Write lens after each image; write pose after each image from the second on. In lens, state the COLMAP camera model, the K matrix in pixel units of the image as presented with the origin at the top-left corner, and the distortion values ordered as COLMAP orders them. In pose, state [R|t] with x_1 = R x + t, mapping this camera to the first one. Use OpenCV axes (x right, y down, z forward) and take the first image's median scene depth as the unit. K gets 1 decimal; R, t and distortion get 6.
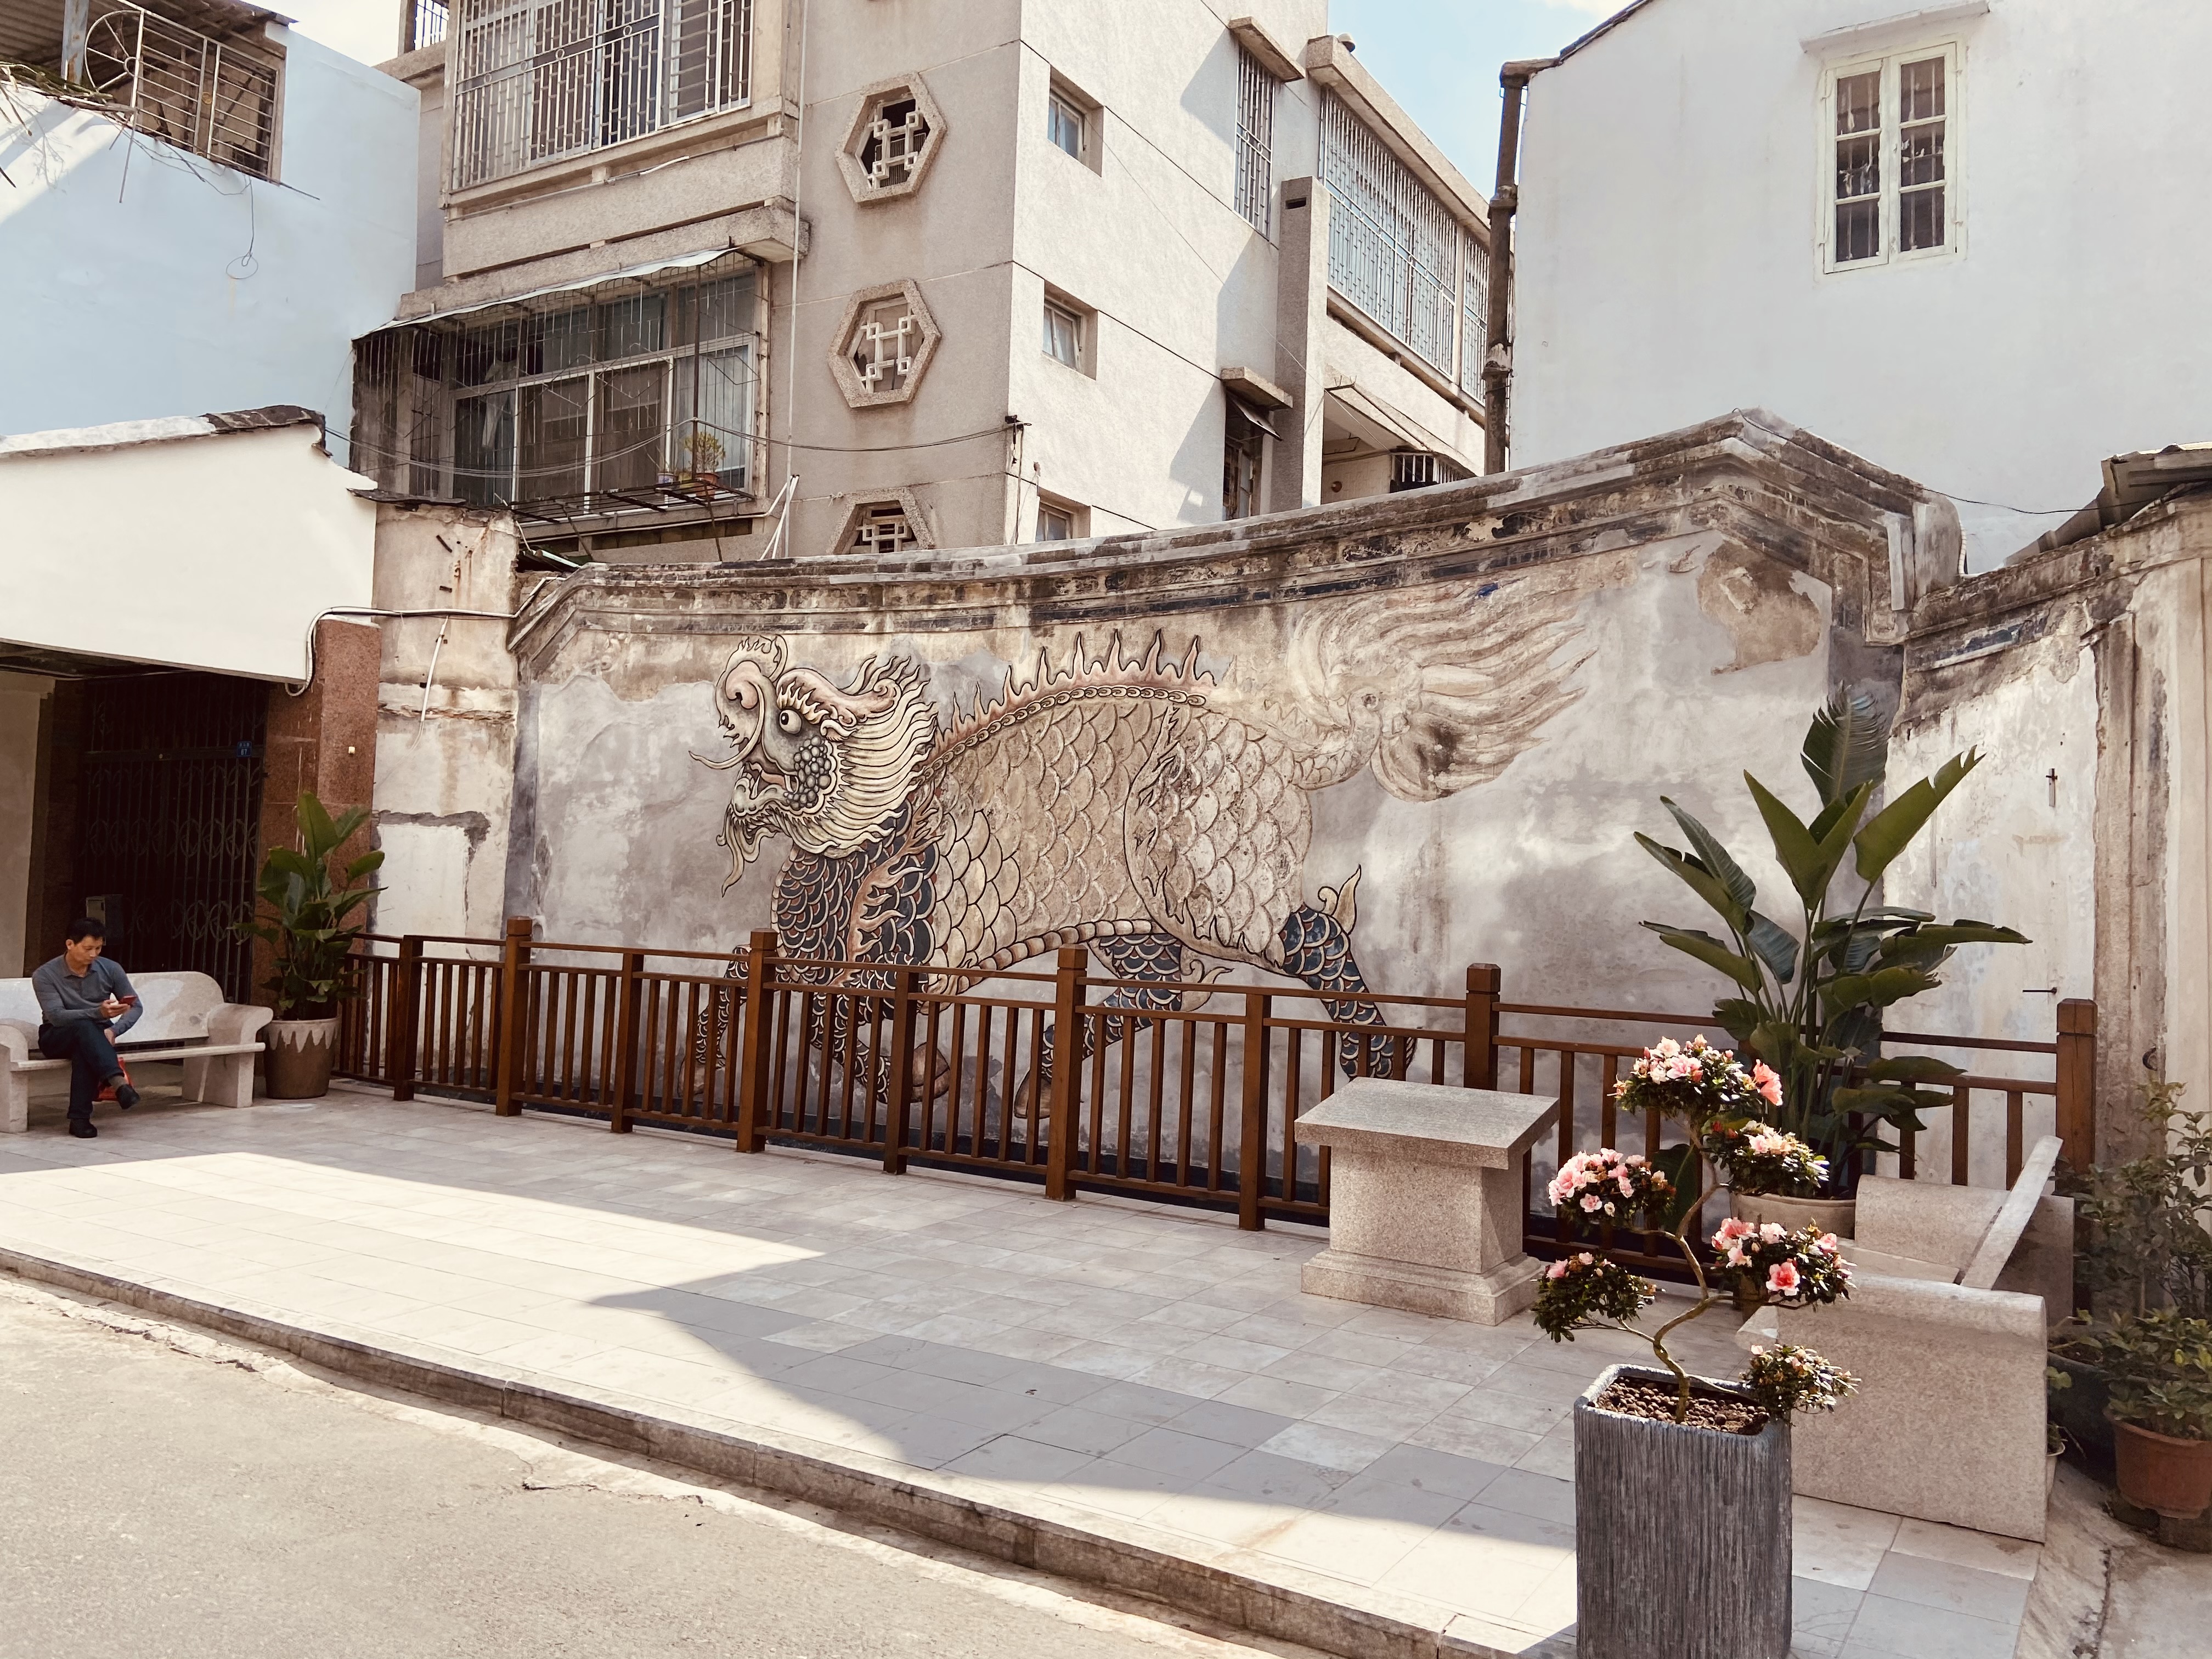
lens RADIAL K [[1674.3, 0, 1102.3], [0, 1674.3, 803.7], [0, 0, 1]] dist [0.112971, -0.139134]
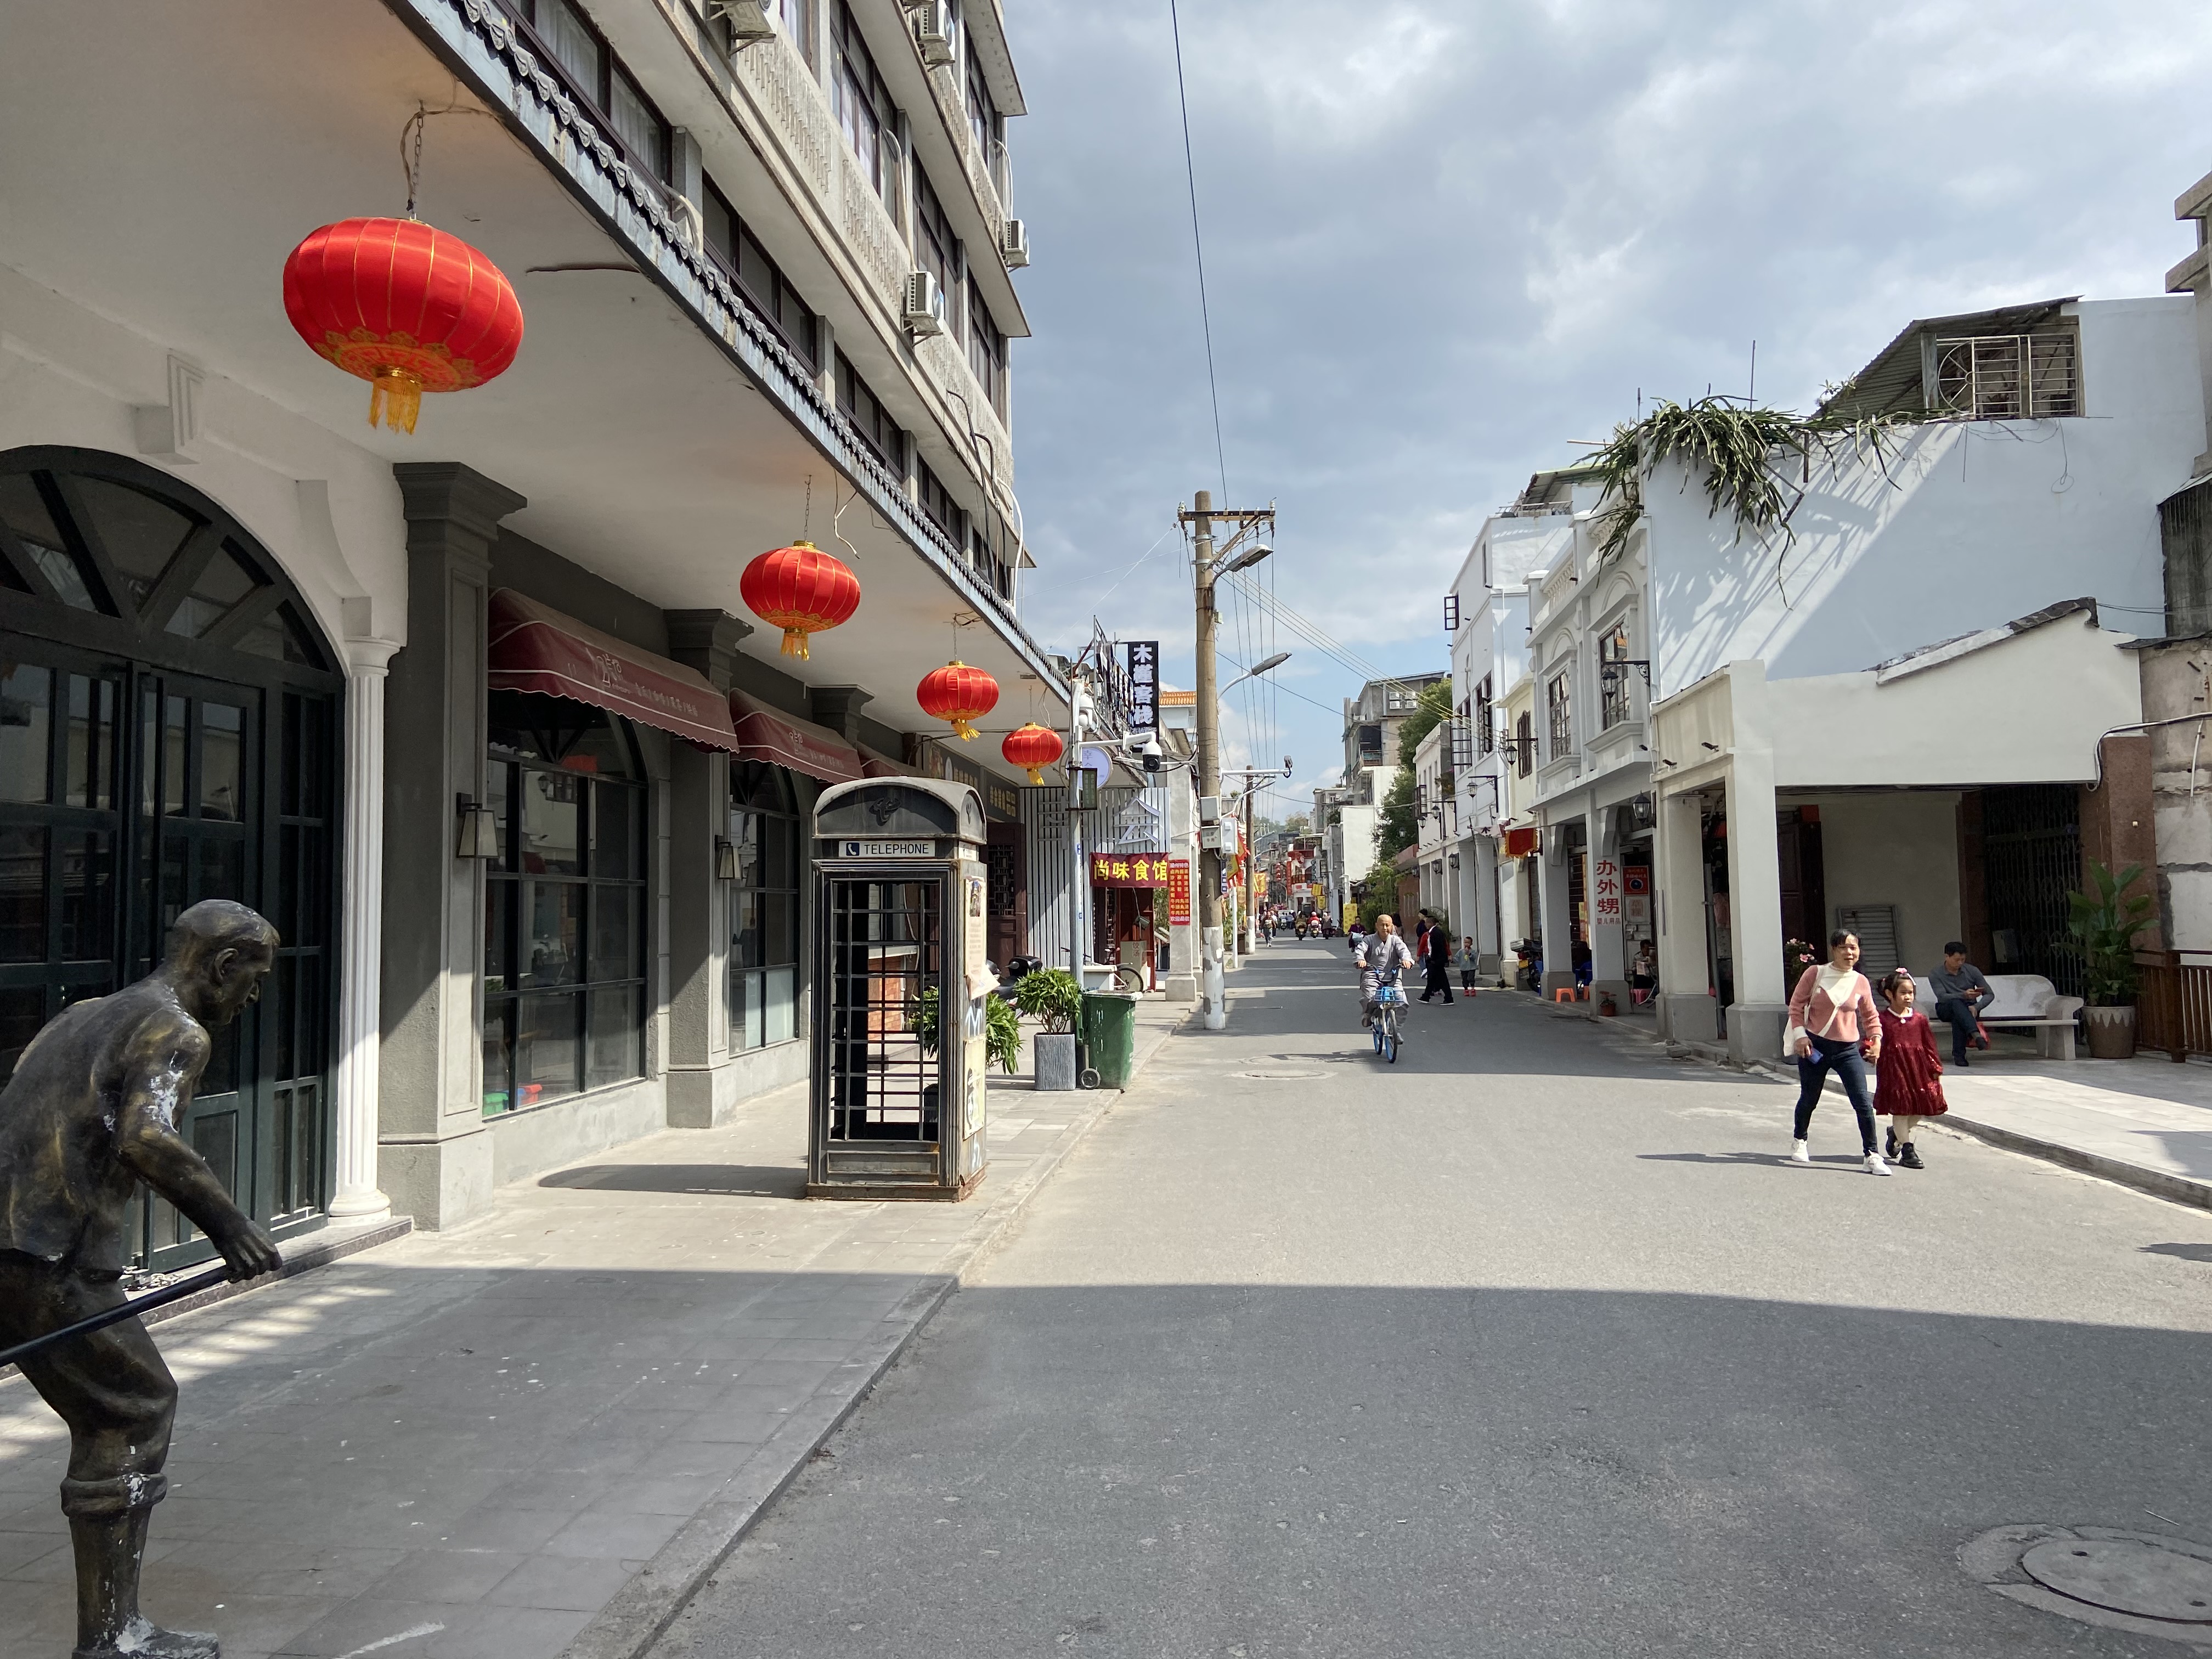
lens RADIAL K [[1674.3, 0, 1102.3], [0, 1674.3, 803.7], [0, 0, 1]] dist [0.112971, -0.139134]
pose [[0.446113, -0.101692, -0.889180, 0.462560], [0.078487, 0.994141, -0.074318, -0.009337], [0.891528, -0.036635, 0.451481, -0.439411]]
